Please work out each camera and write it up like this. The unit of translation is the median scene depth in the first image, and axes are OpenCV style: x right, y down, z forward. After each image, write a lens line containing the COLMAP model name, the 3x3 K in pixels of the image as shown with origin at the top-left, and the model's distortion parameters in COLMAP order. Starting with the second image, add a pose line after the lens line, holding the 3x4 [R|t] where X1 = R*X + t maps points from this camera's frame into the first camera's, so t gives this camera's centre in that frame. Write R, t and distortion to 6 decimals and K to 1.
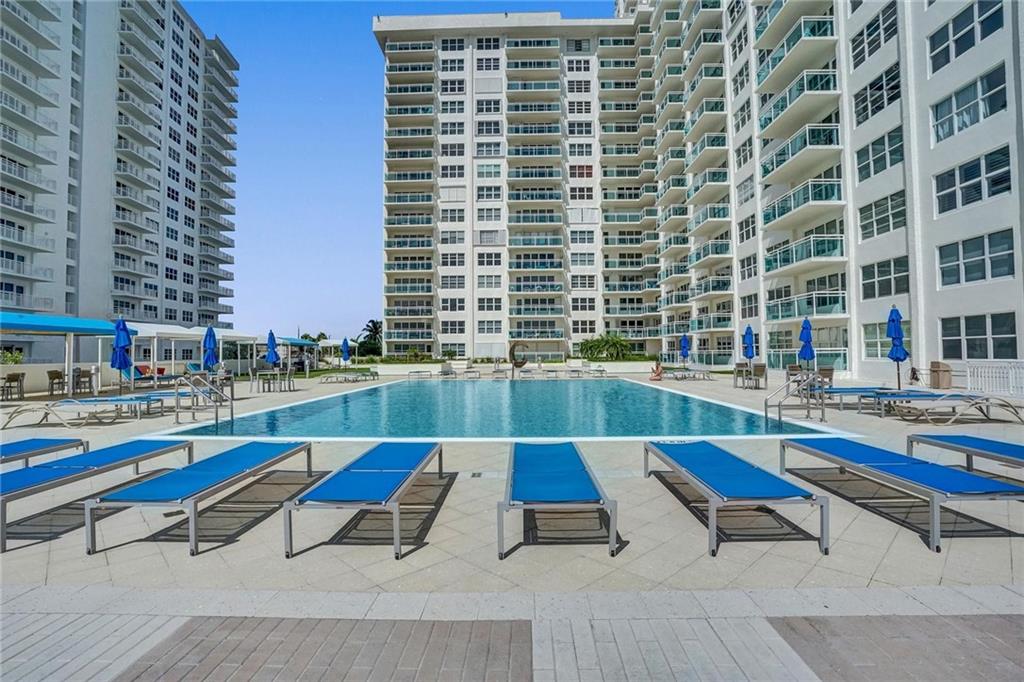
lens RADIAL K [[484.6, 0, 512.0], [0, 484.6, 341.0], [0, 0, 1]] dist [-0.056602, 0.021363]
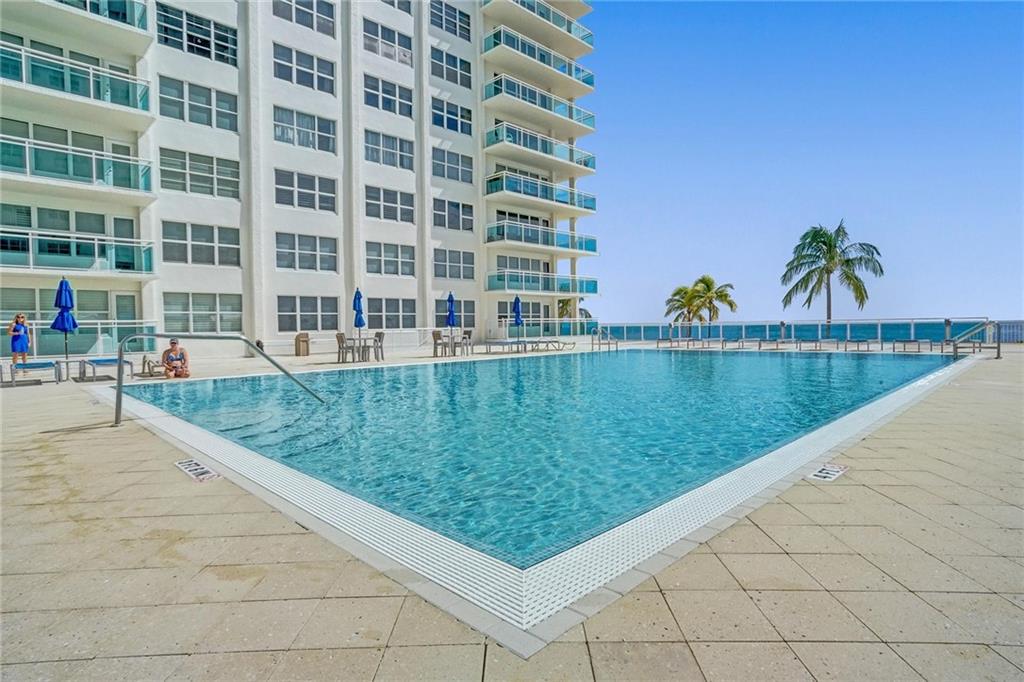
lens RADIAL K [[538.8, 0, 512.0], [0, 538.8, 341.0], [0, 0, 1]] dist [-0.062333, 0.036916]
pose [[-0.720384, -0.009077, 0.693516, -0.359984], [-0.003238, 0.999947, 0.009724, 0.043049], [-0.693568, 0.004759, -0.720375, 1.401256]]
